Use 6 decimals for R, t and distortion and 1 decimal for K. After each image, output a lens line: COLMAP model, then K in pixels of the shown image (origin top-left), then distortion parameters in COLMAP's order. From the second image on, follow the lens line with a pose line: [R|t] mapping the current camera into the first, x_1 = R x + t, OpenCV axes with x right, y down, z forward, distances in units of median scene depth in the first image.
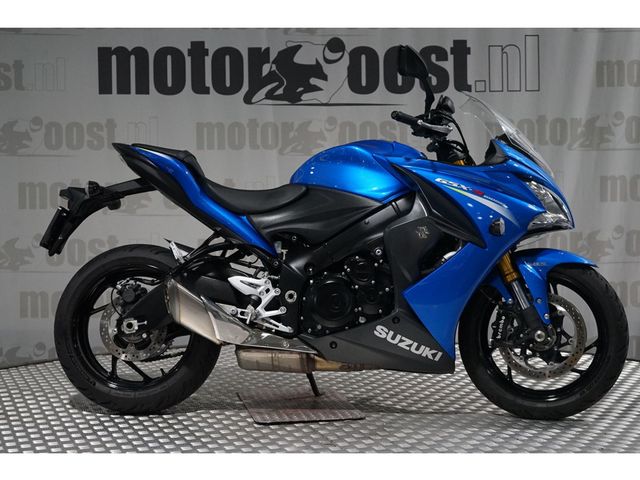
lens RADIAL K [[1121.4, 0, 318.5], [0, 1121.4, 239.5], [0, 0, 1]] dist [0.041006, 0.000000]
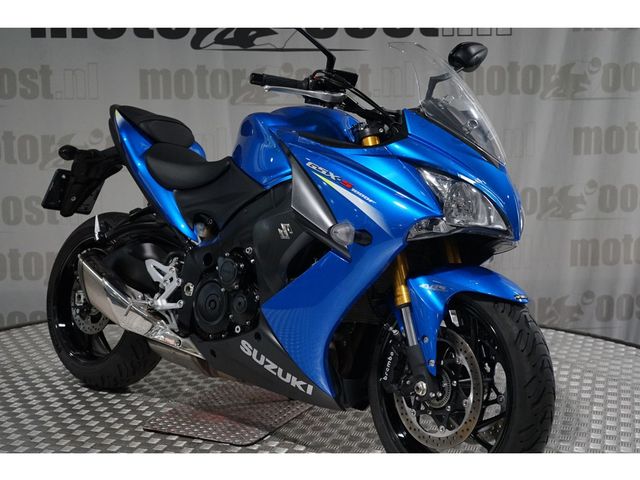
lens RADIAL K [[957.7, 0, 317.8], [0, 957.7, 236.6], [0, 0, 1]] dist [0.025698, 0.000000]
pose [[0.793720, 0.087828, -0.601910, 0.497587], [-0.030821, 0.994057, 0.104405, -0.070727], [0.607502, -0.064317, 0.791710, 0.476294]]
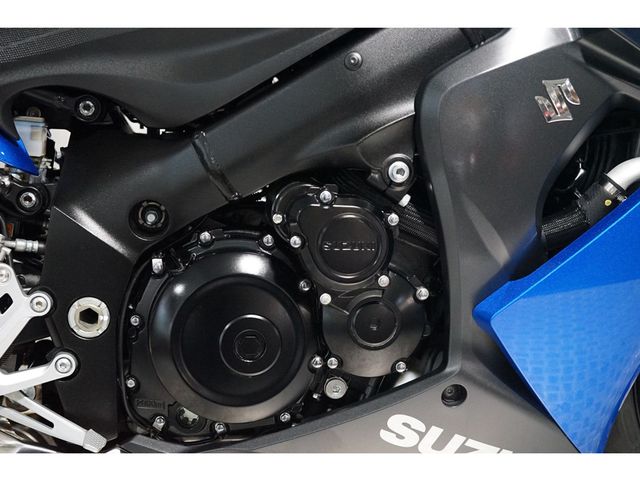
lens RADIAL K [[957.7, 0, 319.6], [0, 957.7, 235.6], [0, 0, 1]] dist [0.025698, 0.000000]
pose [[0.979573, -0.054680, 0.193510, -0.012969], [-0.002800, 0.958517, 0.285021, -0.041068], [-0.201067, -0.279740, 0.938785, 0.760406]]
